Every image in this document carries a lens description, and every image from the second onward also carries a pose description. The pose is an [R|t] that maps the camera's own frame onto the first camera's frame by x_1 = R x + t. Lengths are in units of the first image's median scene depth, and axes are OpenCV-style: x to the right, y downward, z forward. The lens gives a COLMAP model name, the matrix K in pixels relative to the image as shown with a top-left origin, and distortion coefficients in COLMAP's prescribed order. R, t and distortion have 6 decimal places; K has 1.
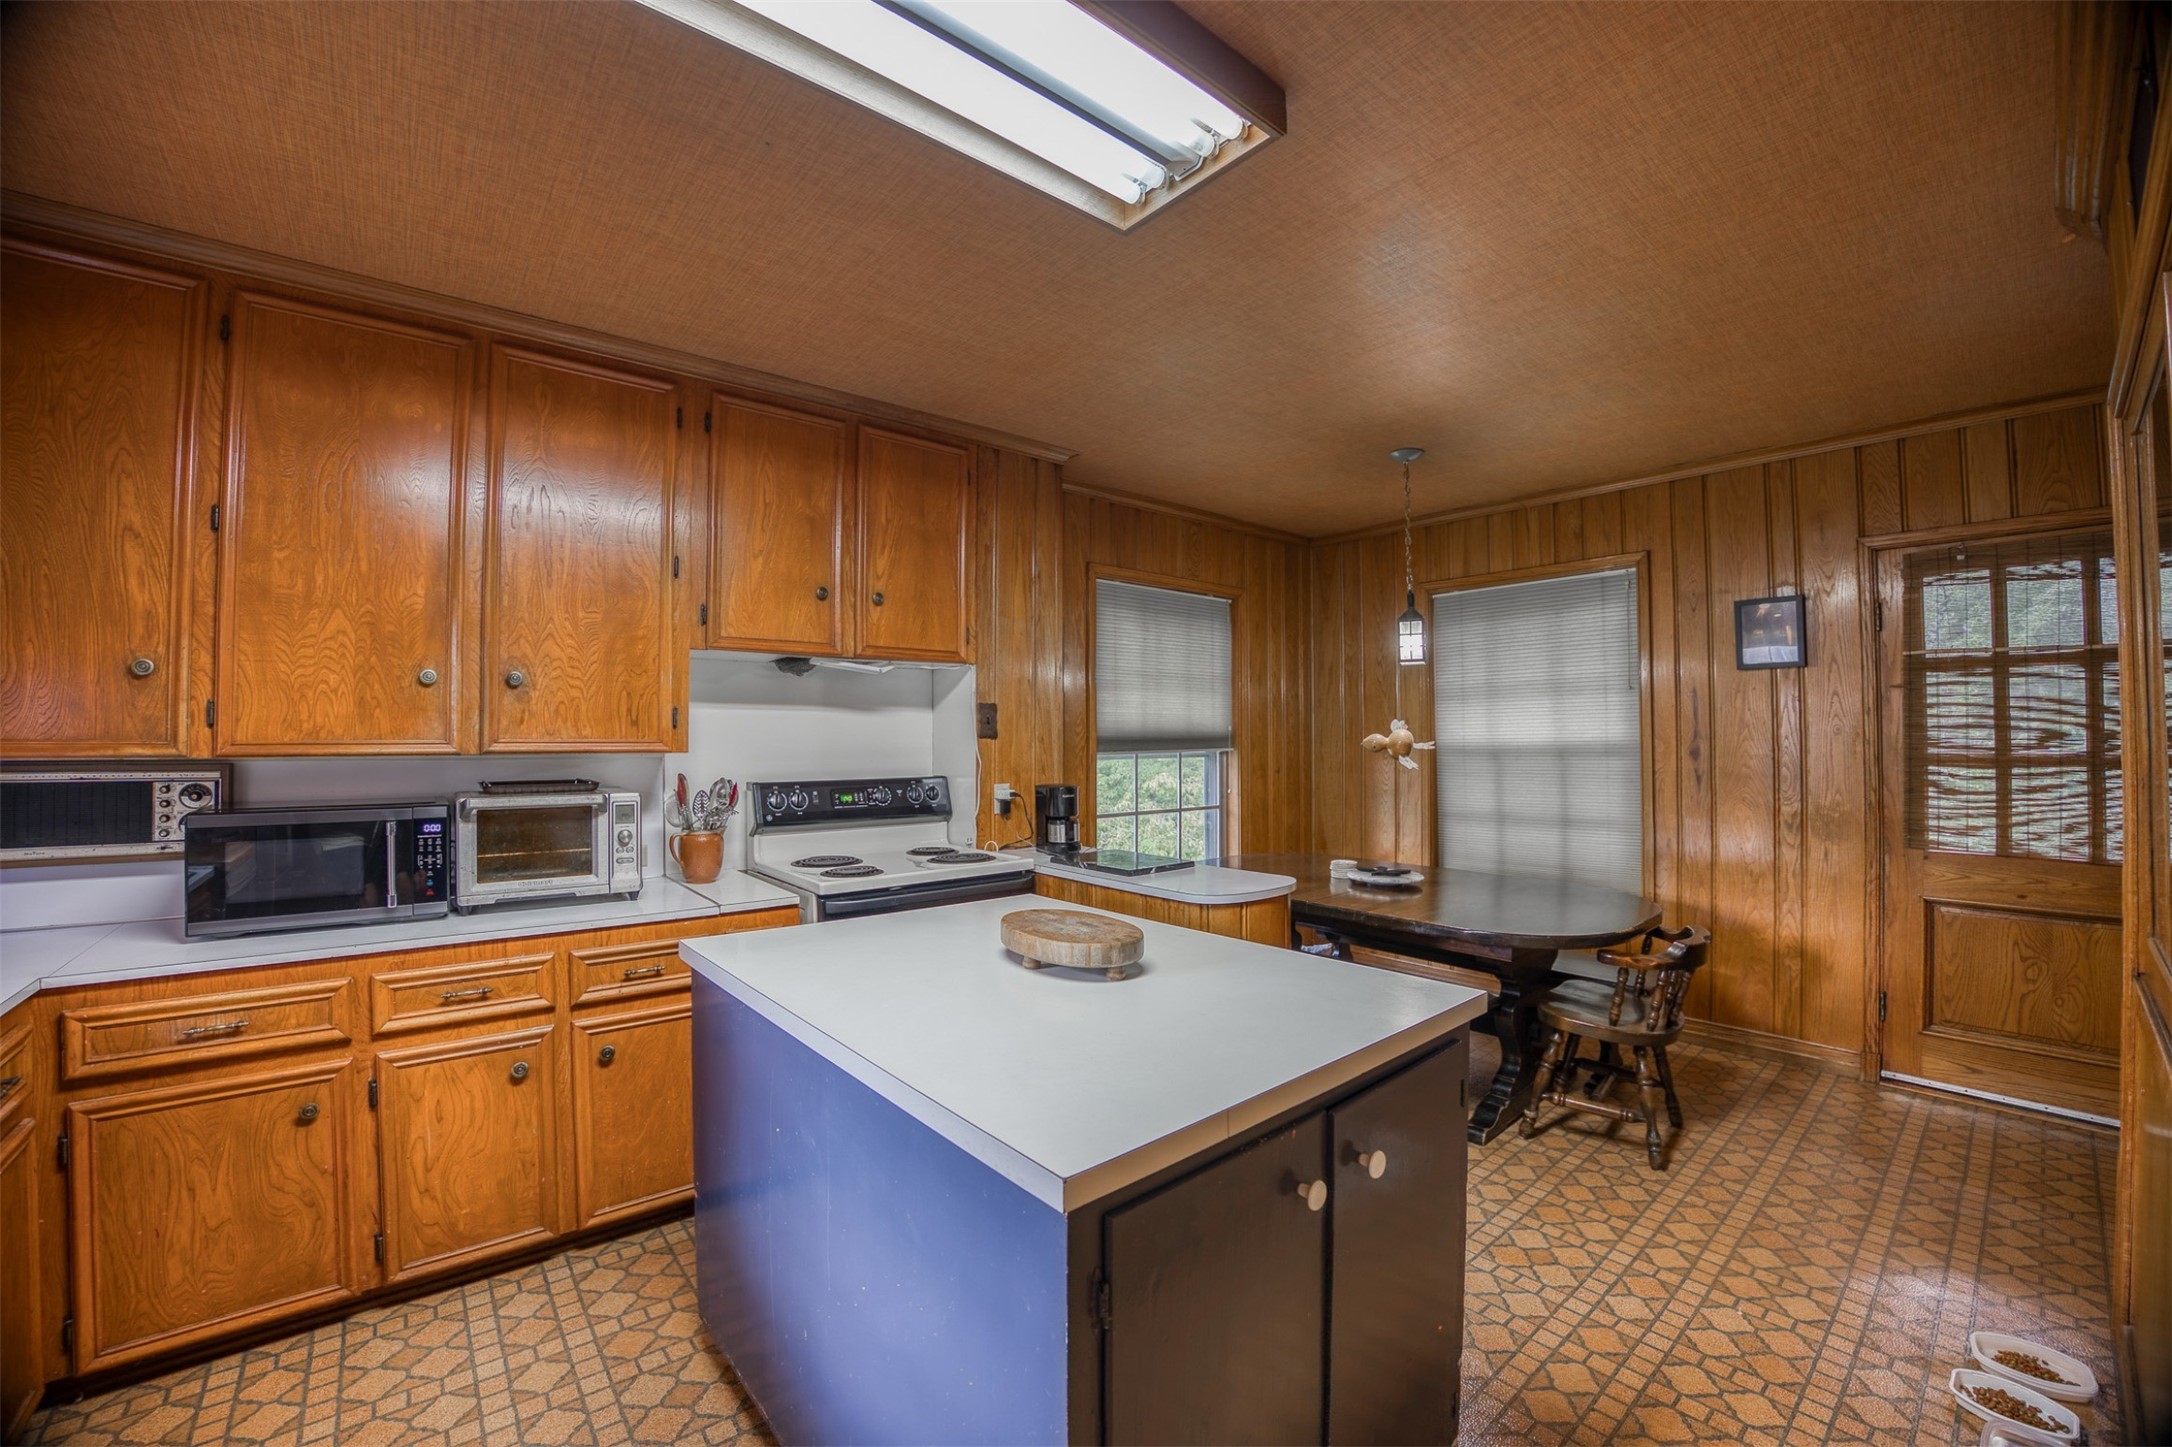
lens RADIAL K [[867.9, 0, 1084.1], [0, 867.9, 725.8], [0, 0, 1]] dist [-0.078189, 0.014402]
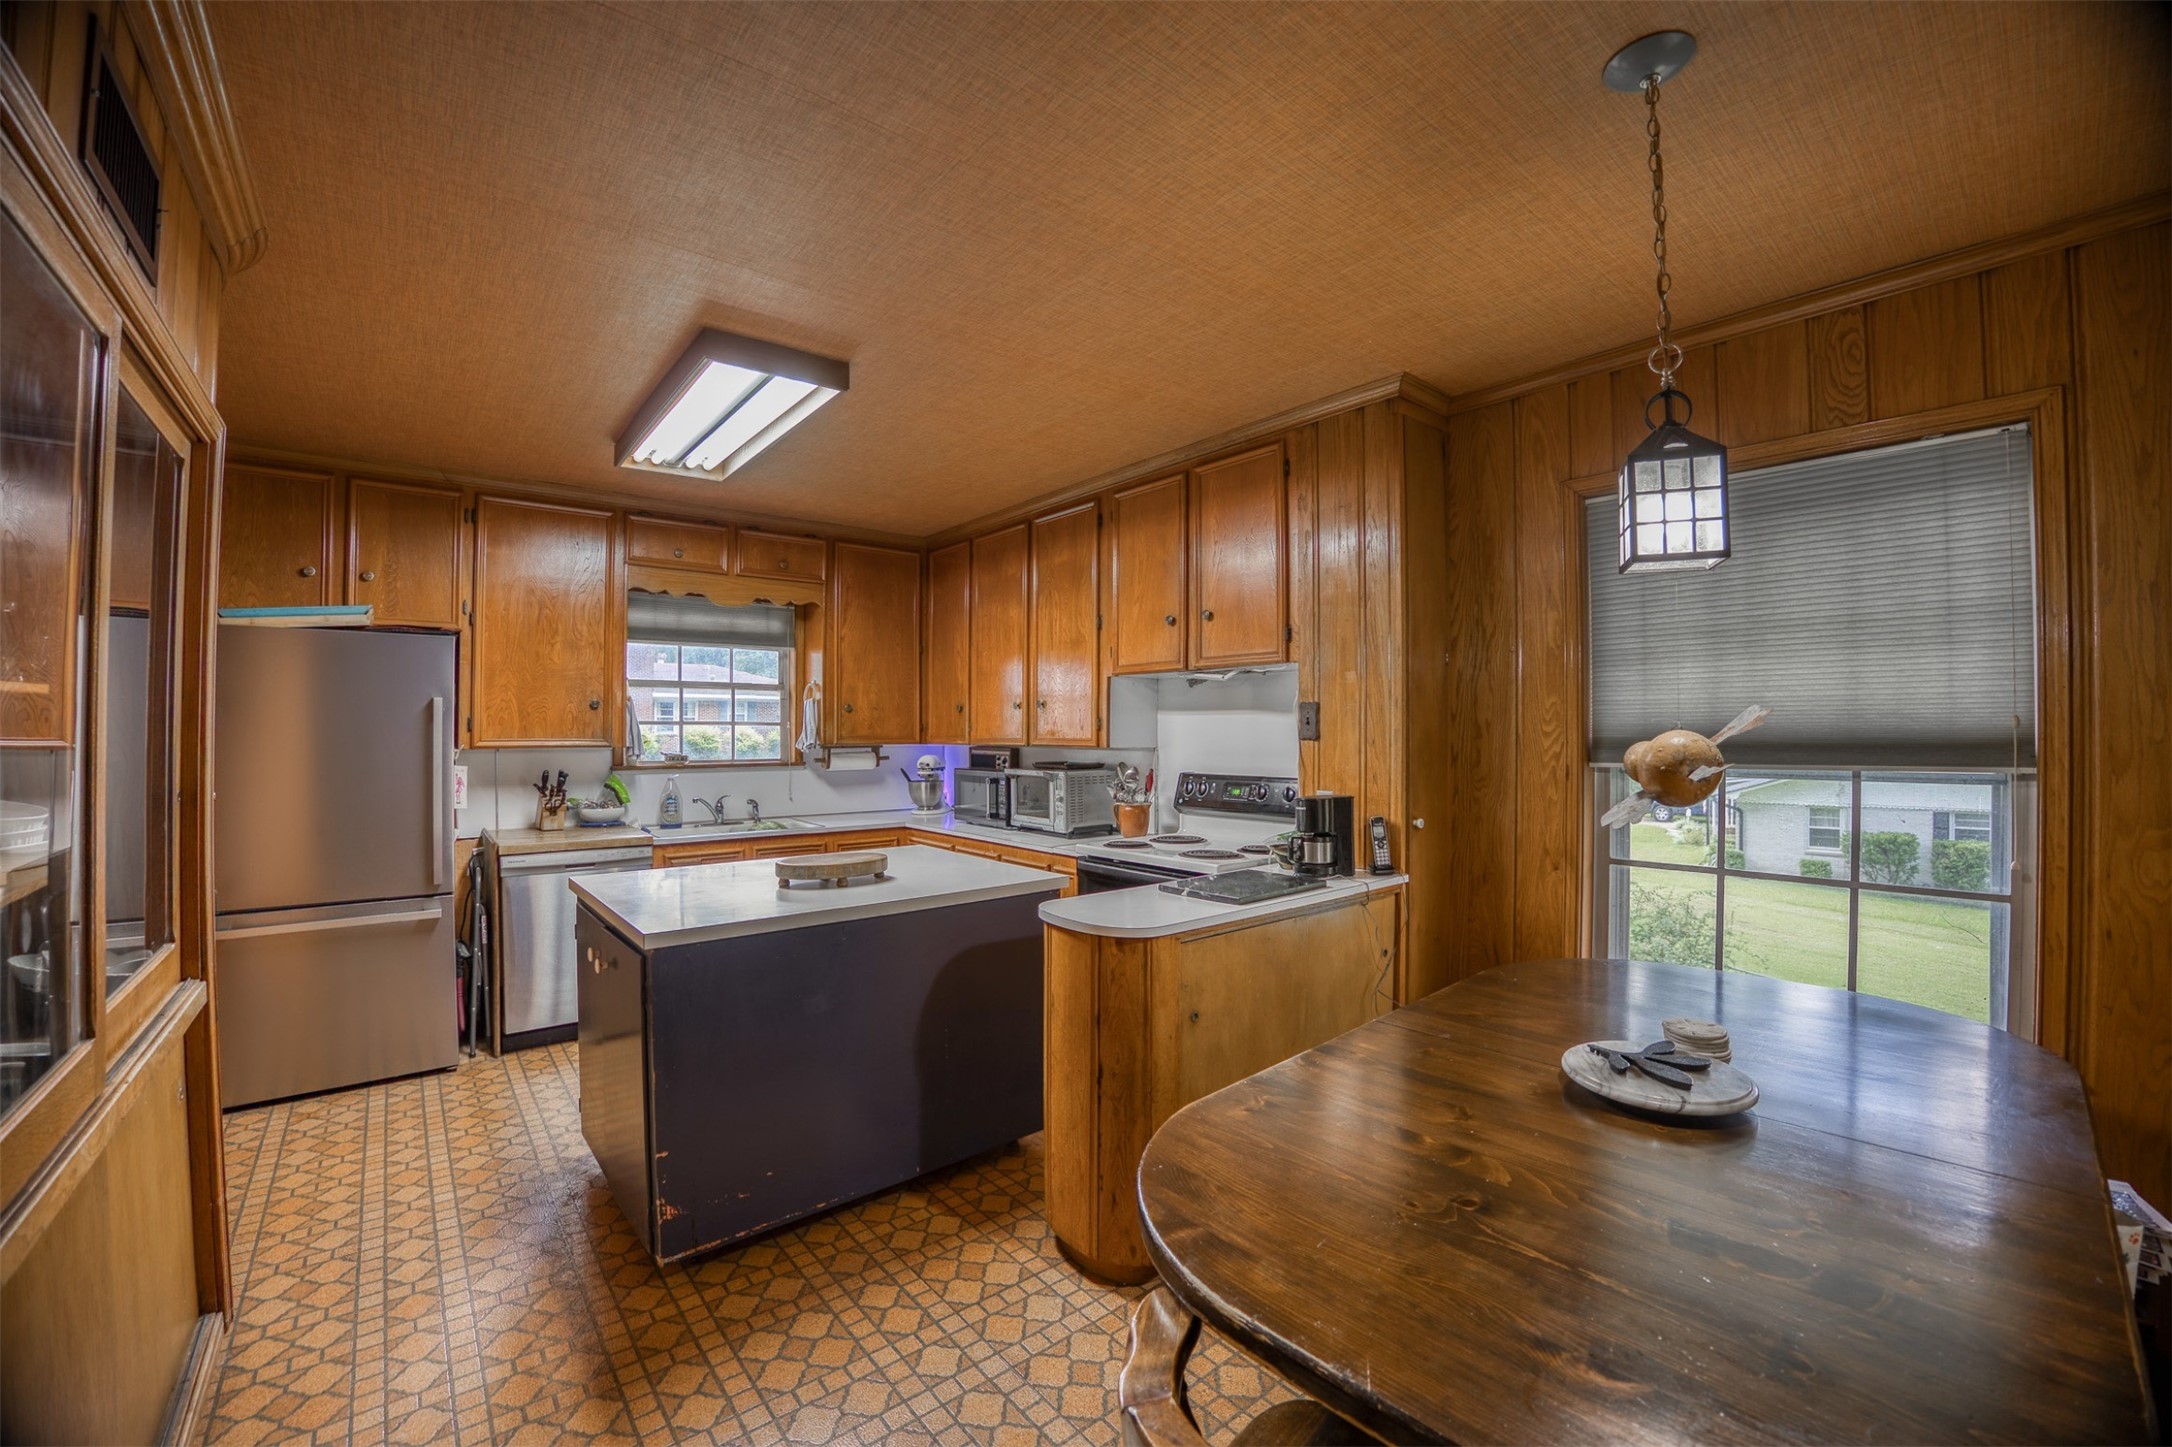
lens RADIAL K [[867.9, 0, 1084.1], [0, 867.9, 725.8], [0, 0, 1]] dist [-0.078189, 0.014402]
pose [[-0.006331, -0.001963, -0.999978, 1.191089], [0.017760, 0.999840, -0.002075, -0.004963], [0.999822, -0.017772, -0.006295, 1.121018]]
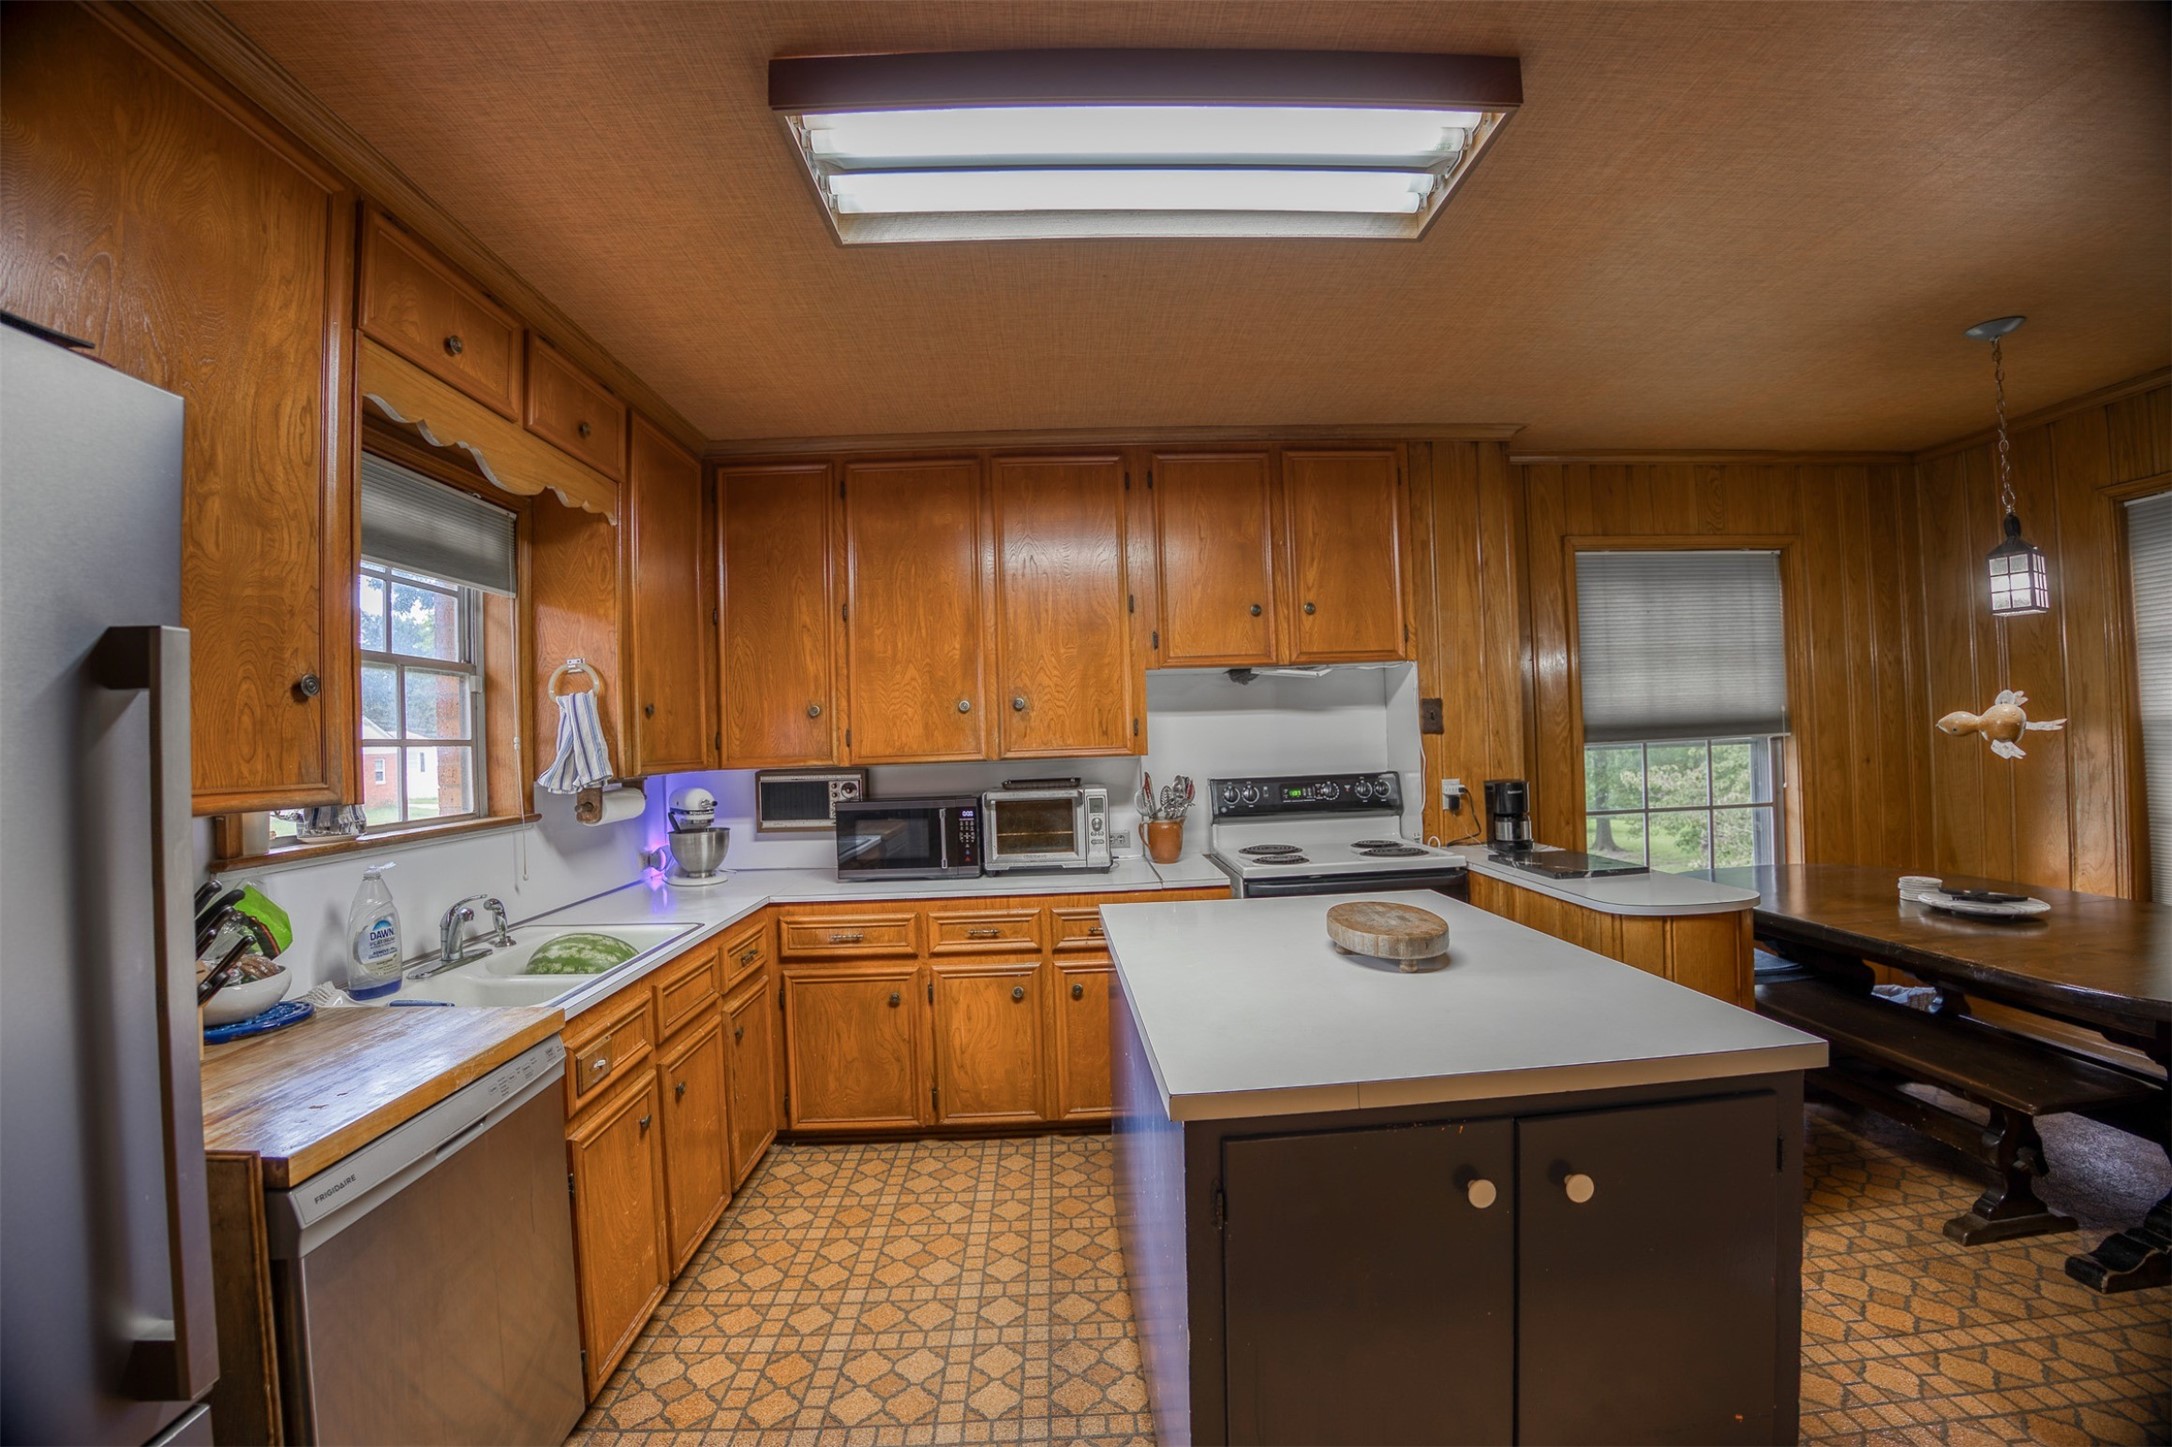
lens RADIAL K [[879.4, 0, 1086.0], [0, 879.4, 723.5], [0, 0, 1]] dist [-0.090717, 0.022637]
pose [[0.788248, -0.034292, -0.614402, 0.275602], [0.041545, 0.999134, -0.002465, -0.016733], [0.613954, -0.023582, 0.788990, -0.046988]]
